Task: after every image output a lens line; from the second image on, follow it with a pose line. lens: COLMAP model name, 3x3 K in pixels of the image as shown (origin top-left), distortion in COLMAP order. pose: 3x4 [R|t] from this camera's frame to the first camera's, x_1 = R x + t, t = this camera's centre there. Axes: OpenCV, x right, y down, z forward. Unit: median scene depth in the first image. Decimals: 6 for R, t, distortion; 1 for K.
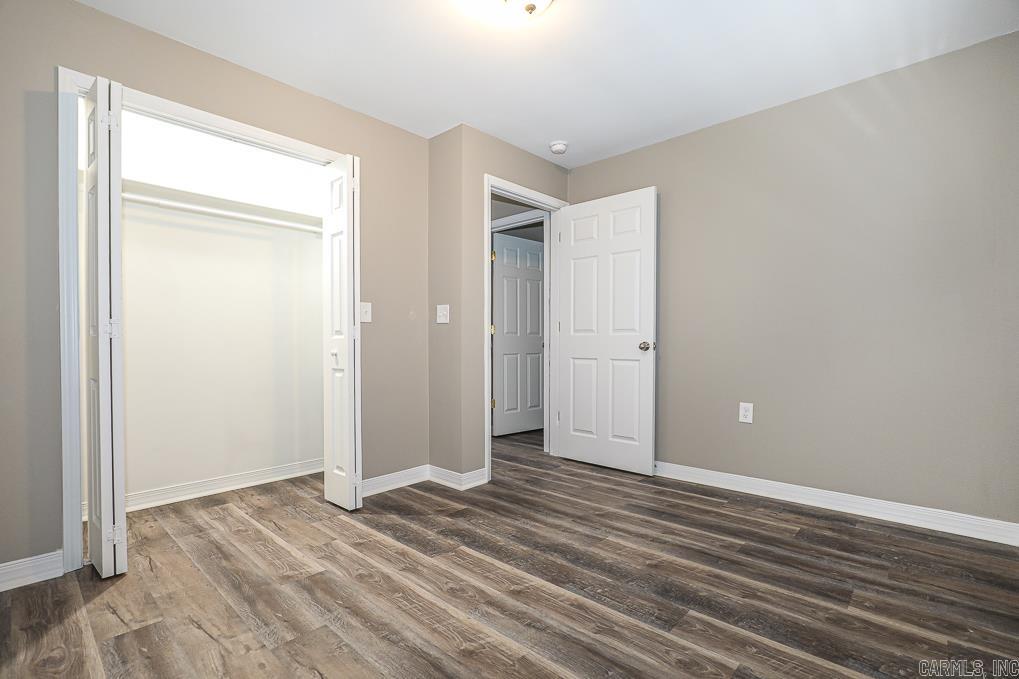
lens RADIAL K [[464.7, 0, 513.1], [0, 464.7, 337.8], [0, 0, 1]] dist [-0.029486, 0.006755]
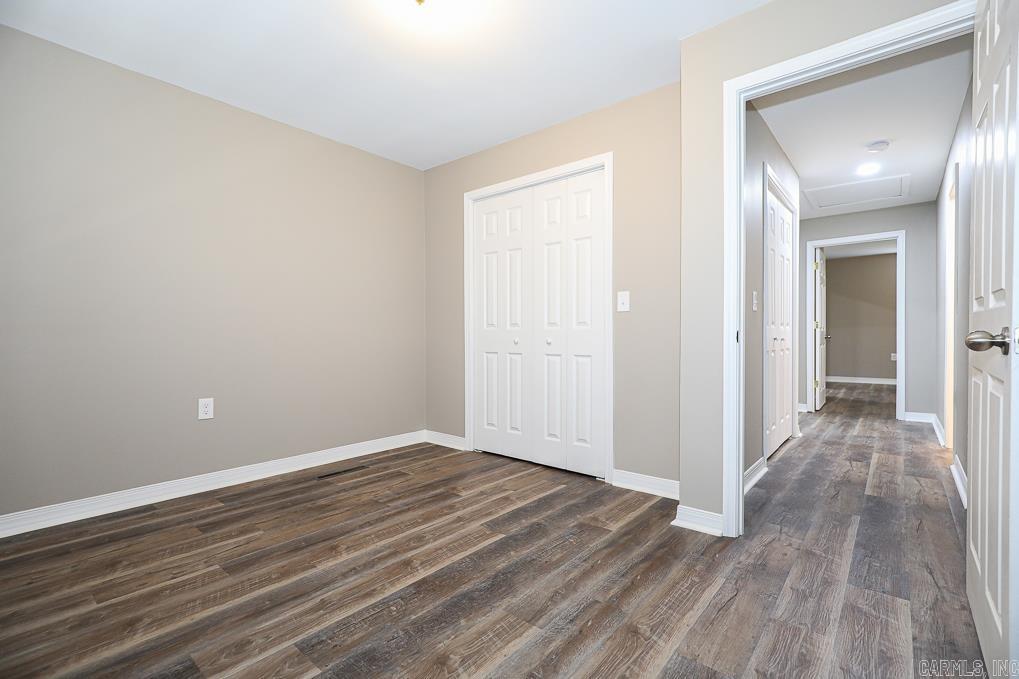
lens RADIAL K [[462.6, 0, 513.4], [0, 462.6, 337.7], [0, 0, 1]] dist [-0.013789, 0.001526]
pose [[0.046372, 0.009113, -0.998883, 0.918031], [0.013615, 0.999860, 0.009754, 0.011709], [0.998831, -0.014052, 0.046241, 1.008125]]
